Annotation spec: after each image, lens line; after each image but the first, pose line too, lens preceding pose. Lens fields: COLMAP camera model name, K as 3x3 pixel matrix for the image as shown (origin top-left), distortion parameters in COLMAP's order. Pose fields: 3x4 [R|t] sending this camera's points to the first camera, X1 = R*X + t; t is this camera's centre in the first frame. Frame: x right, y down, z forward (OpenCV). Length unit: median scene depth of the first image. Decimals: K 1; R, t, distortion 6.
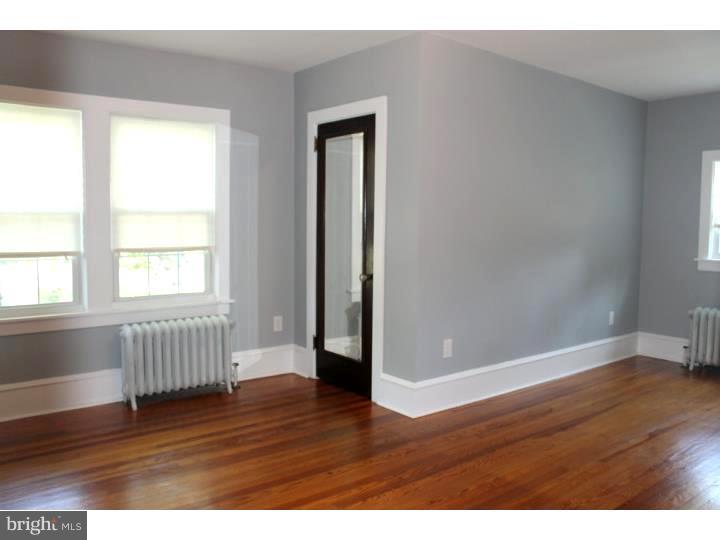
lens RADIAL K [[612.2, 0, 360.0], [0, 612.2, 270.0], [0, 0, 1]] dist [-0.081427, 0.001716]
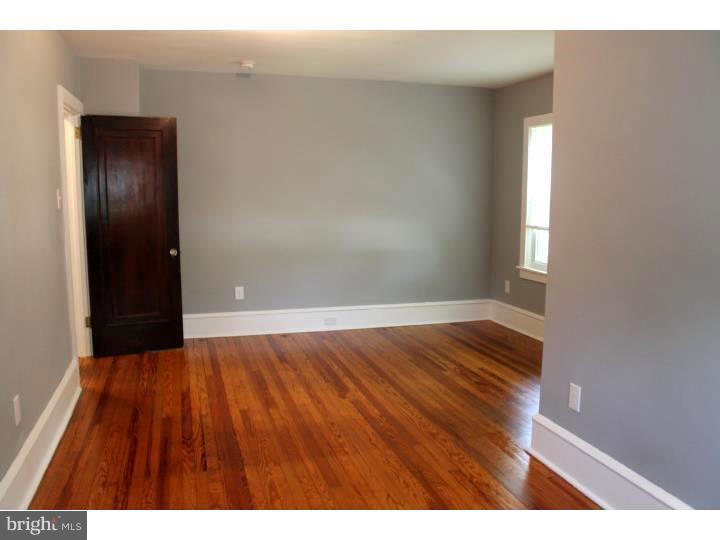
lens RADIAL K [[612.2, 0, 360.0], [0, 612.2, 270.0], [0, 0, 1]] dist [-0.081427, 0.001716]
pose [[-0.366784, 0.110309, -0.923743, 1.073198], [-0.092164, 0.983752, 0.154069, -0.122935], [0.925729, 0.141646, -0.350658, 1.243676]]
